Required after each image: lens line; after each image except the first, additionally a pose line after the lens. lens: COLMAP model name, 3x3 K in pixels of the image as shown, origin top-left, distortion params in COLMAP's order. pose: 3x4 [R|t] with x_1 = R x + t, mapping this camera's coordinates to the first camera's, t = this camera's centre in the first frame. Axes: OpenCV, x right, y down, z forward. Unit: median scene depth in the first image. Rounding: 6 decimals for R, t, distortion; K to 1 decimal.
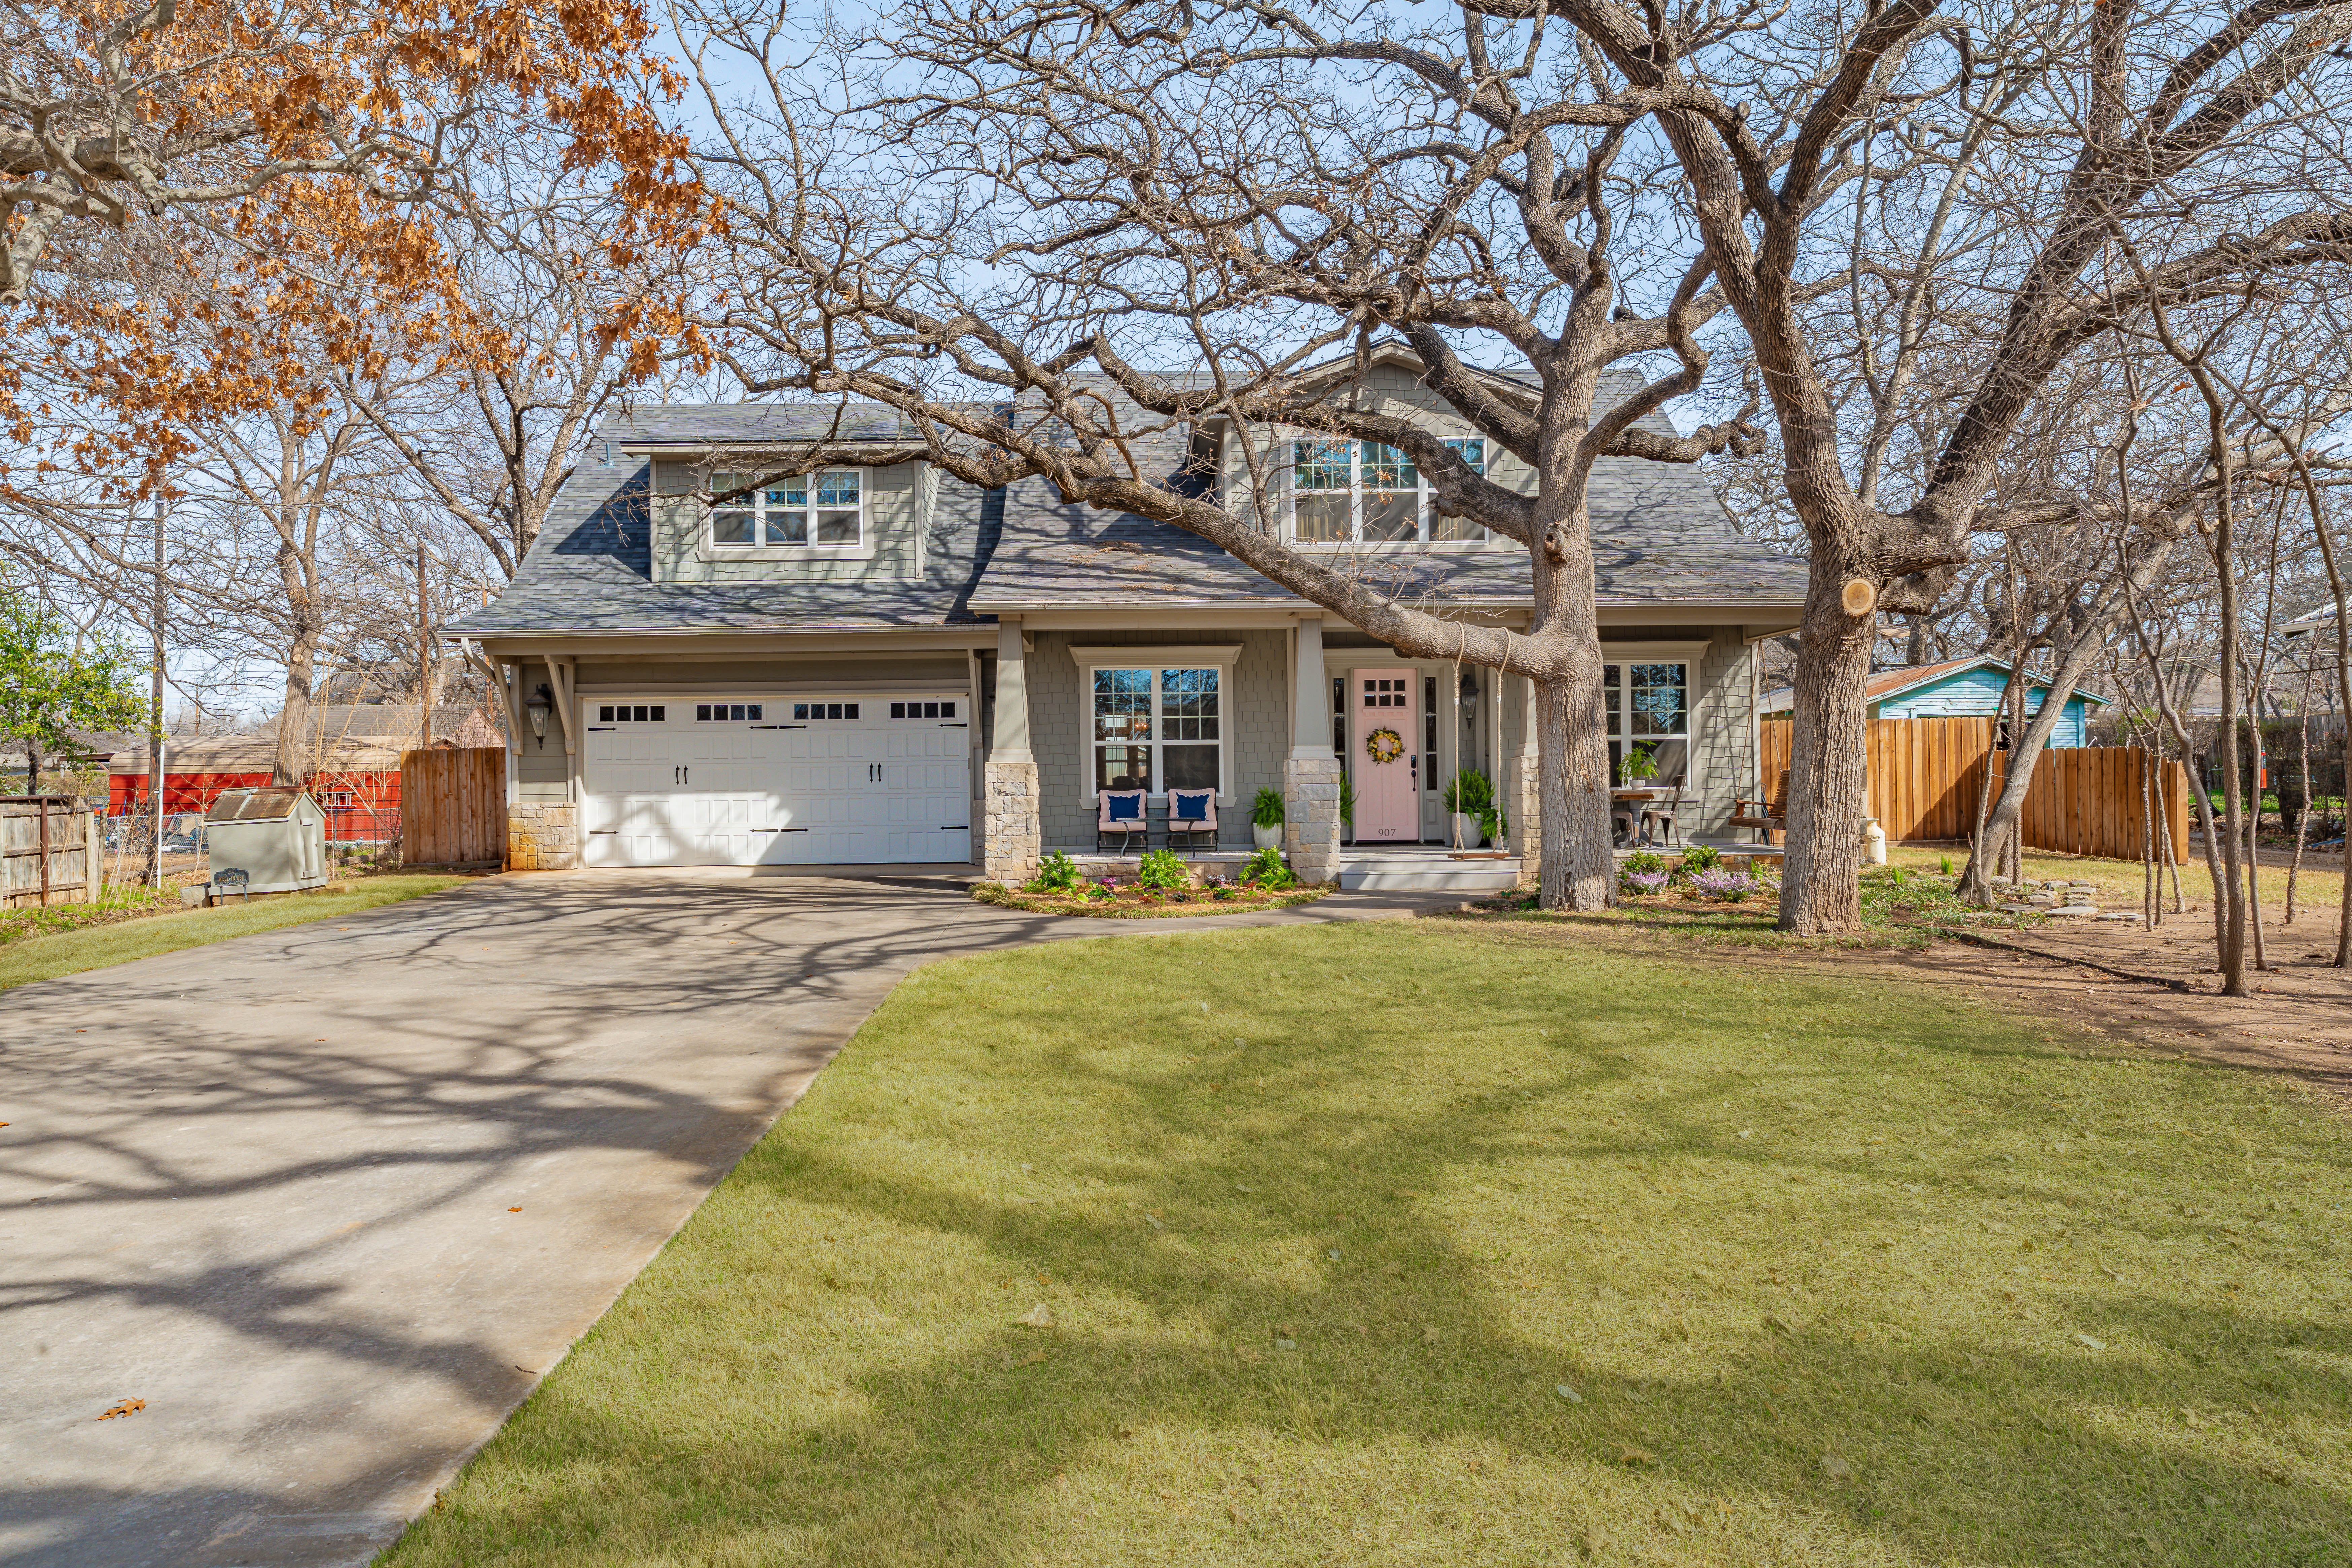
lens RADIAL K [[1520.3, 0, 1176.0], [0, 1520.3, 784.0], [0, 0, 1]] dist [-0.003116, -0.000360]
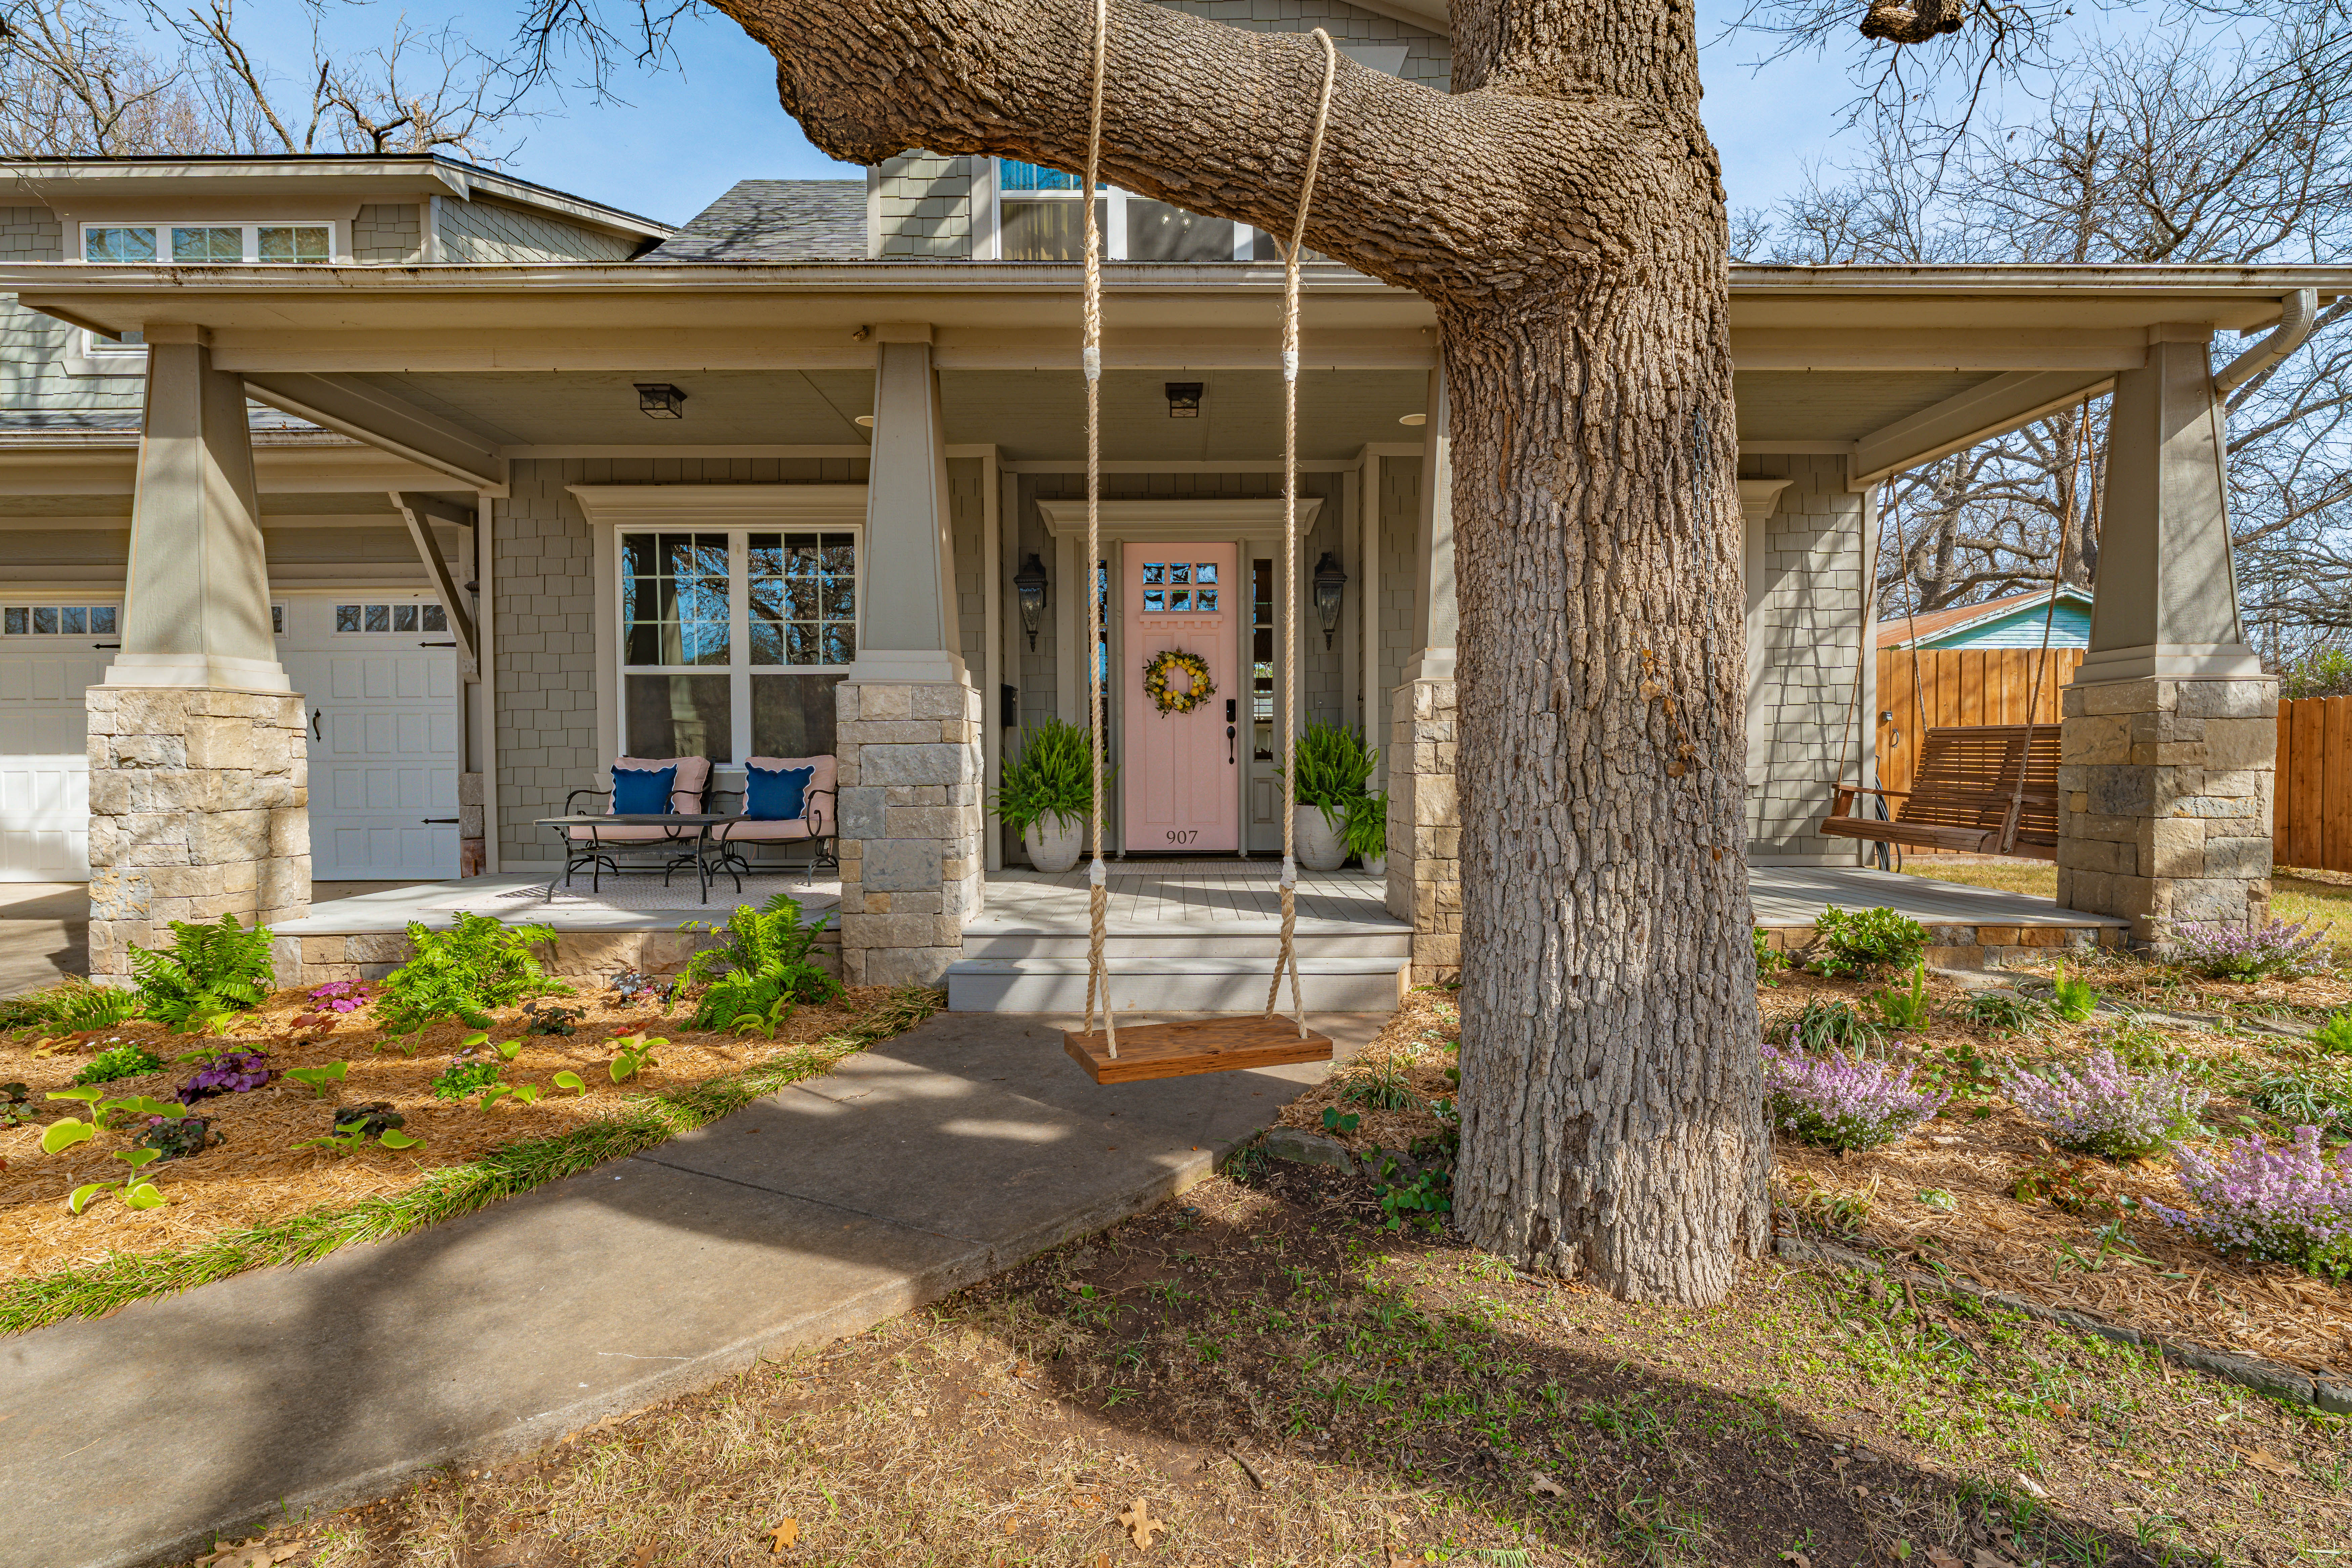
lens RADIAL K [[1081.8, 0, 1176.0], [0, 1081.8, 784.0], [0, 0, 1]] dist [0.000491, 0.000070]
pose [[0.999852, 0.007327, -0.015571, 0.141242], [-0.006972, 0.999718, 0.022708, 0.003266], [0.015733, -0.022597, 0.999621, 0.595598]]
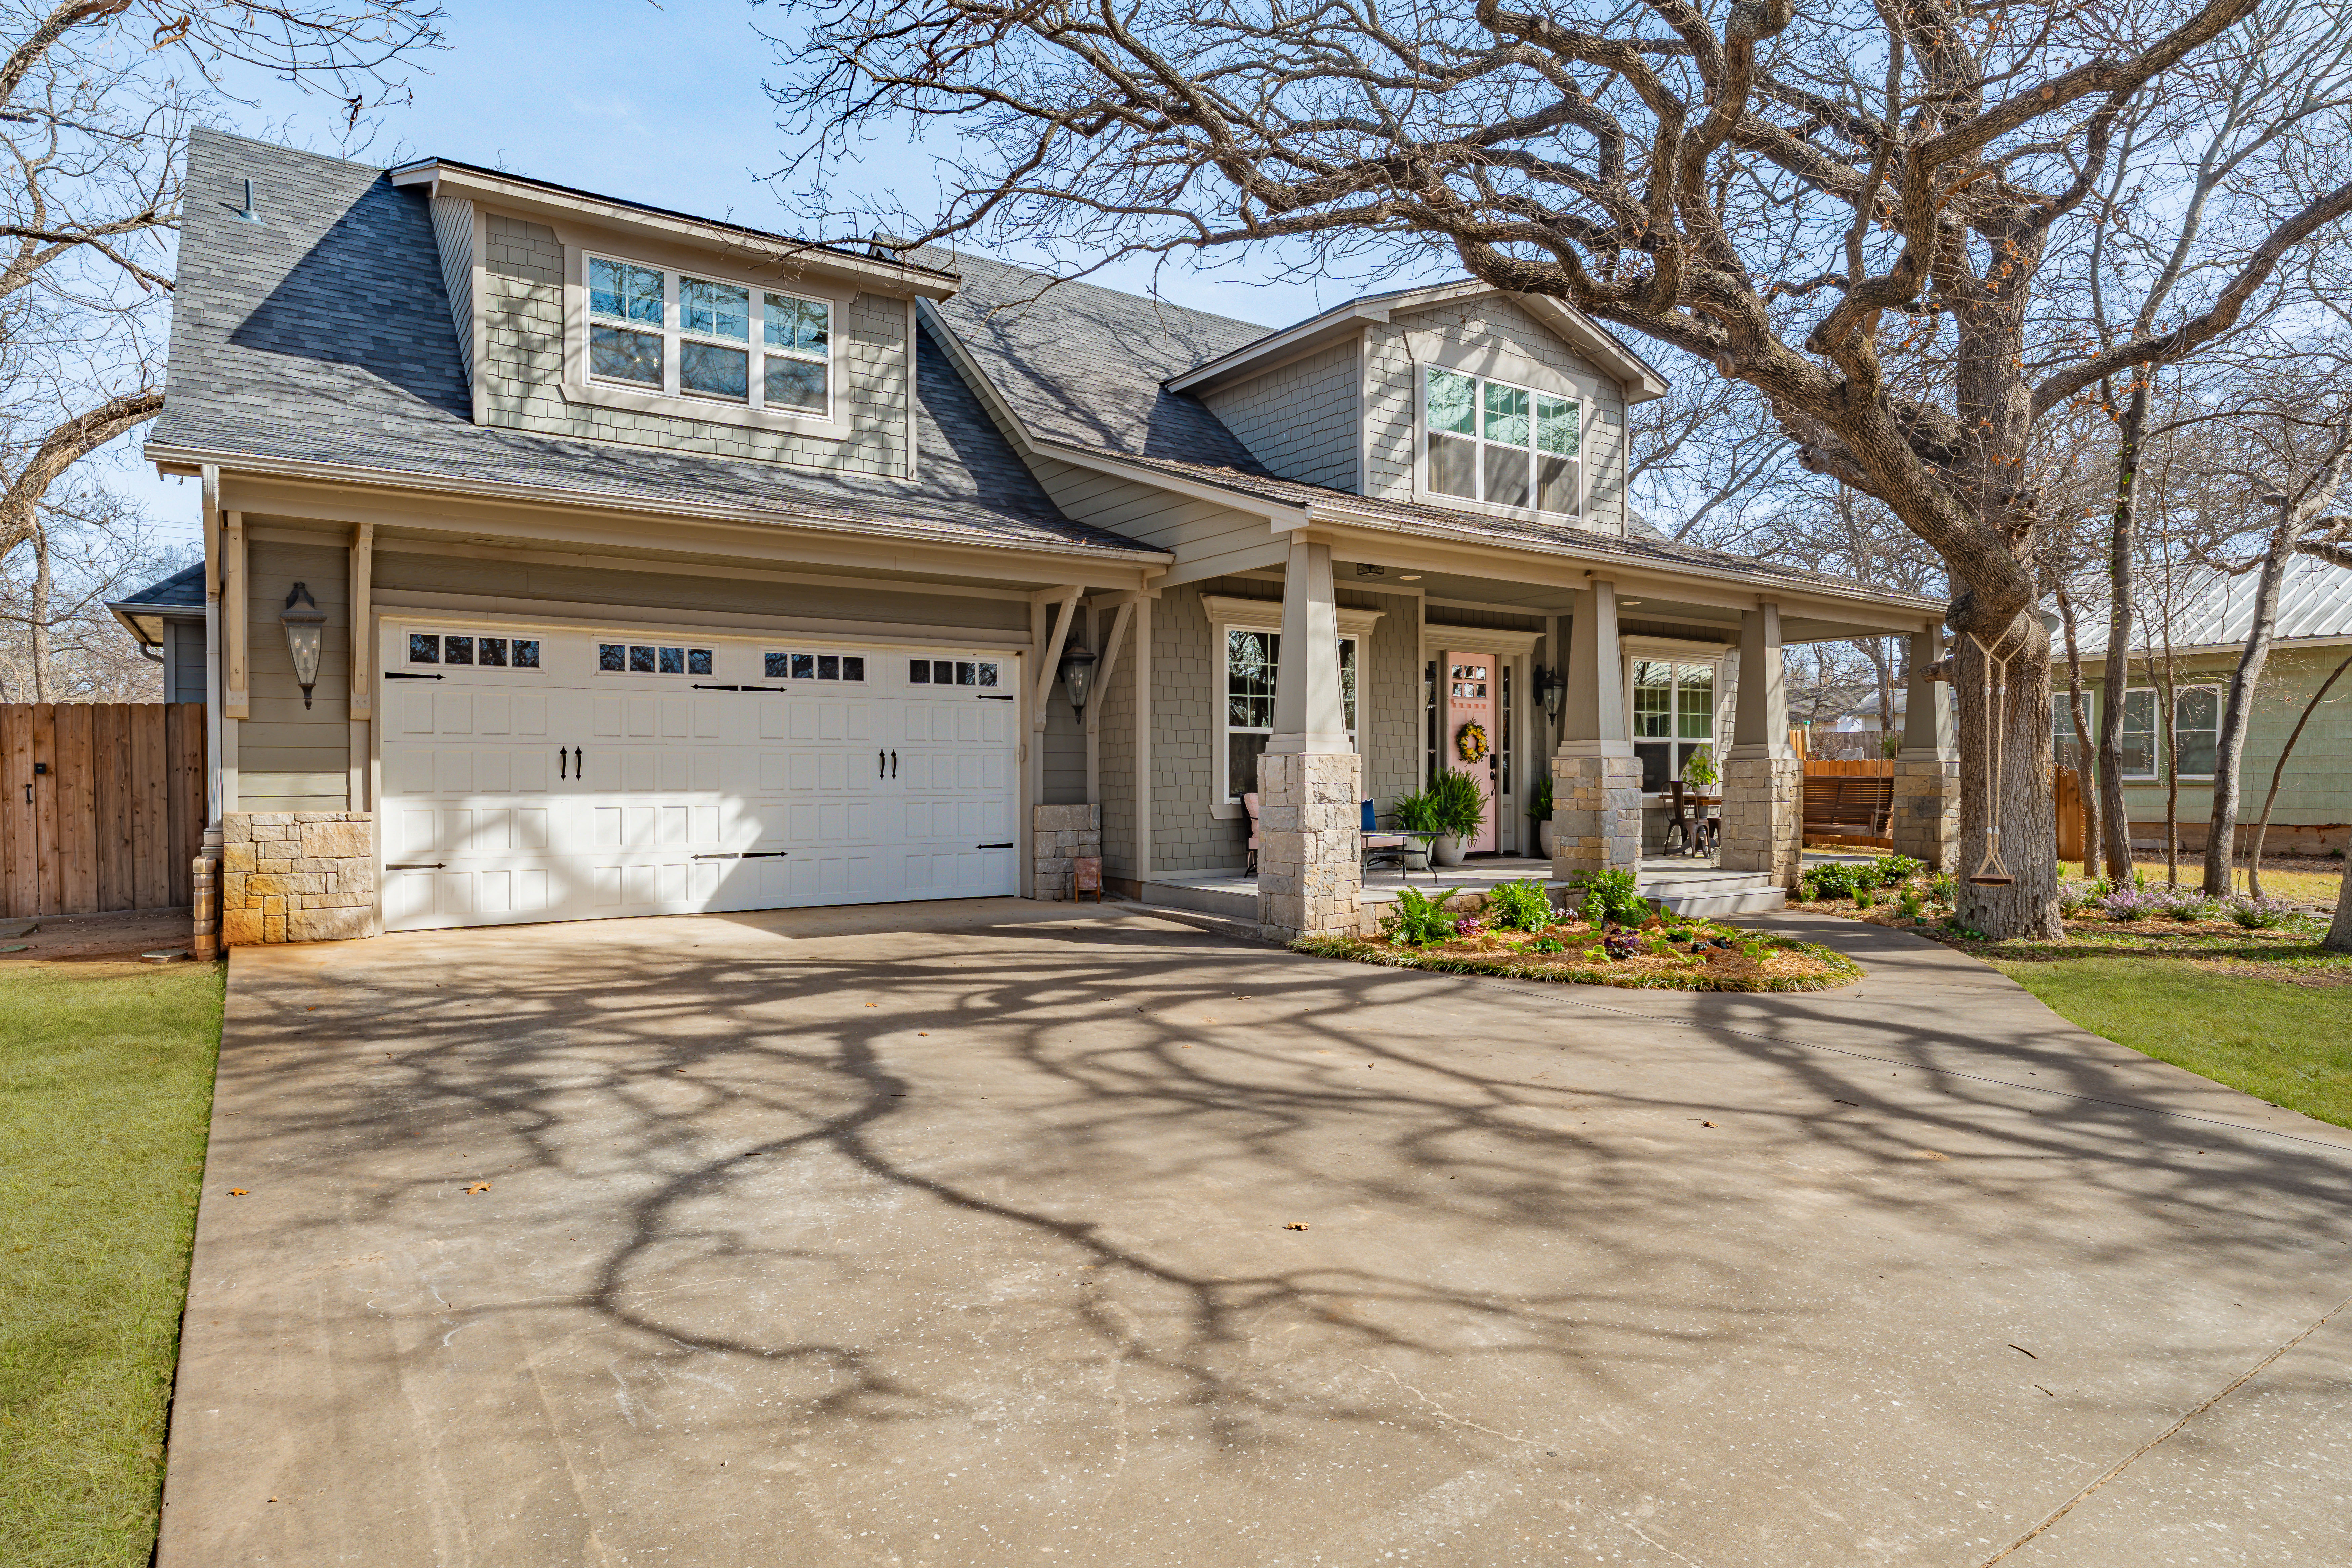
lens RADIAL K [[1359.8, 0, 1176.0], [0, 1359.8, 784.0], [0, 0, 1]] dist [0.003582, 0.000633]
pose [[0.833287, 0.007803, 0.552786, -0.422190], [-0.008617, 0.999962, -0.001126, 0.000776], [-0.552774, -0.003825, 0.833323, 0.444272]]
